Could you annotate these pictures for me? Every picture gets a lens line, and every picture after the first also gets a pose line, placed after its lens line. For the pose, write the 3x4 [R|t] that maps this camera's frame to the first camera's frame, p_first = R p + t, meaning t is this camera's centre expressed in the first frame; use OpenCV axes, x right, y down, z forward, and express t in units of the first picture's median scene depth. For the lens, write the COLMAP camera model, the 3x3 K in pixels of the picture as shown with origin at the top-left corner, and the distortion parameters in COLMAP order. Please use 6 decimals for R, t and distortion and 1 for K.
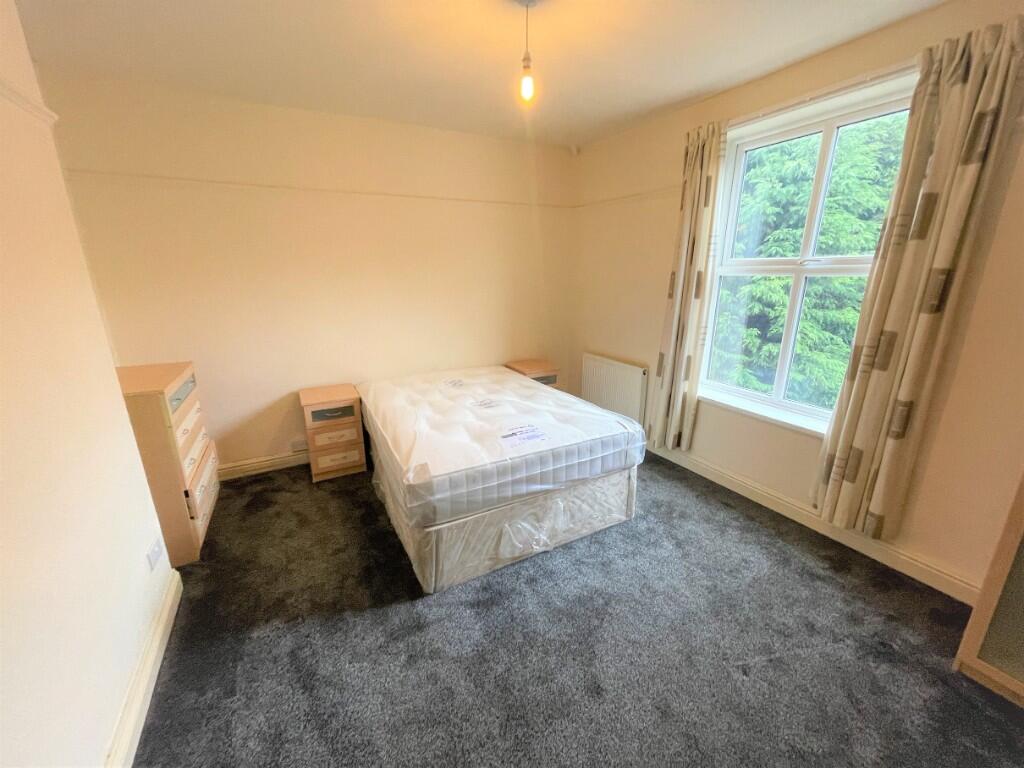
lens RADIAL K [[410.2, 0, 511.7], [0, 410.2, 388.0], [0, 0, 1]] dist [-0.013717, 0.002879]
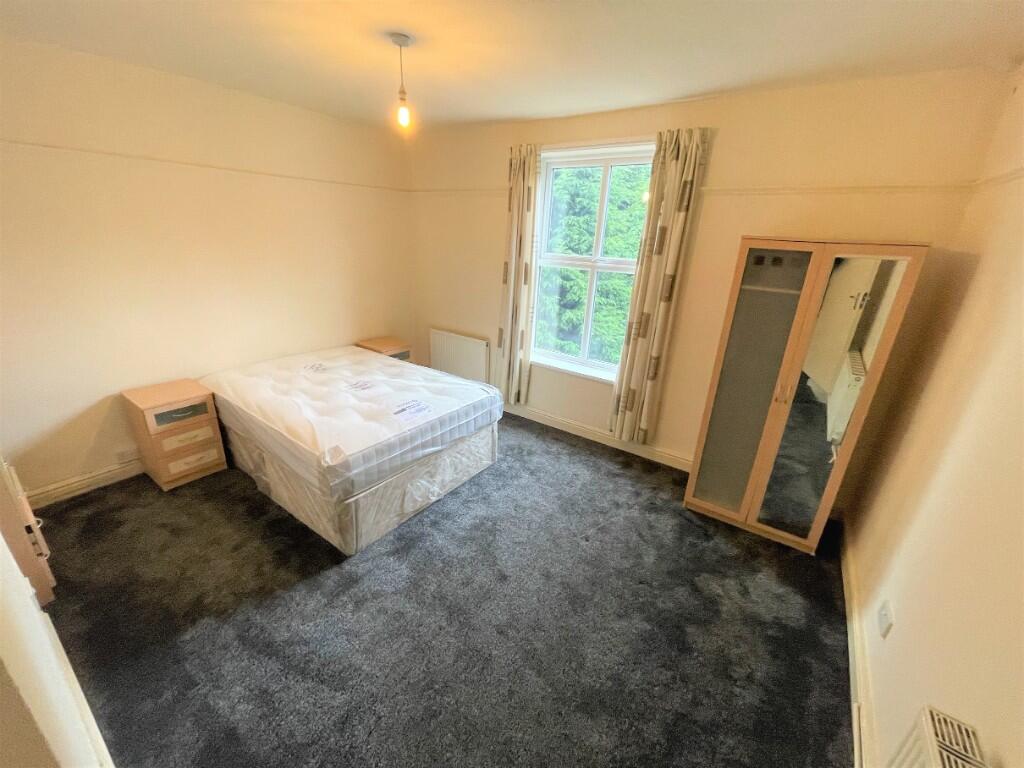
lens RADIAL K [[410.2, 0, 511.7], [0, 410.2, 388.0], [0, 0, 1]] dist [-0.013717, 0.002879]
pose [[0.897766, -0.111929, 0.426014, -0.211546], [0.072893, 0.991592, 0.106916, -0.052326], [-0.434399, -0.064932, 0.898377, -0.186177]]
